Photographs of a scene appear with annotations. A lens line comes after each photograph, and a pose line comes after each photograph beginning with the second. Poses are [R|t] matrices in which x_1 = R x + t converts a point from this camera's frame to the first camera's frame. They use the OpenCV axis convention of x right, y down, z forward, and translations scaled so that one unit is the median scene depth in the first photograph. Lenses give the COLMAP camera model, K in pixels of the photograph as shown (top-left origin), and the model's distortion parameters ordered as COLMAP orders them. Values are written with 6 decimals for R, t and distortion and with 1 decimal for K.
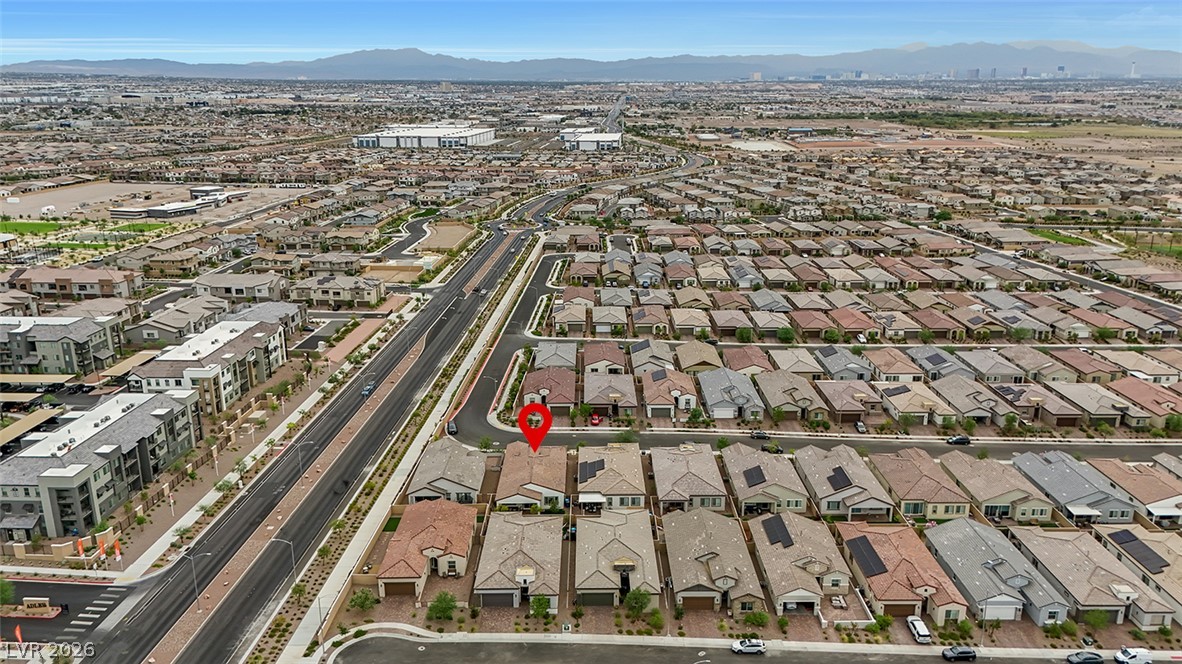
lens RADIAL K [[872.3, 0, 591.0], [0, 872.3, 332.0], [0, 0, 1]] dist [0.089395, -0.105501]
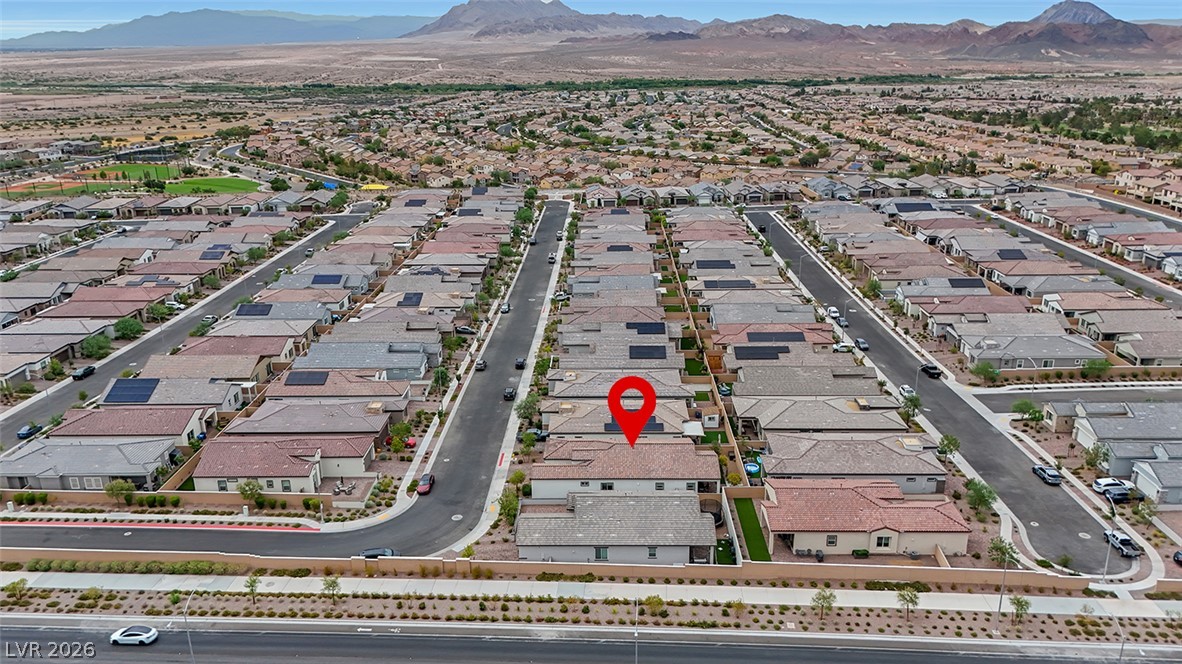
lens RADIAL K [[872.3, 0, 591.0], [0, 872.3, 332.0], [0, 0, 1]] dist [0.089395, -0.105501]
pose [[0.035581, -0.313437, 0.948942, -0.611643], [0.282943, 0.913851, 0.291238, -0.133835], [-0.958477, 0.258134, 0.121201, 0.768224]]
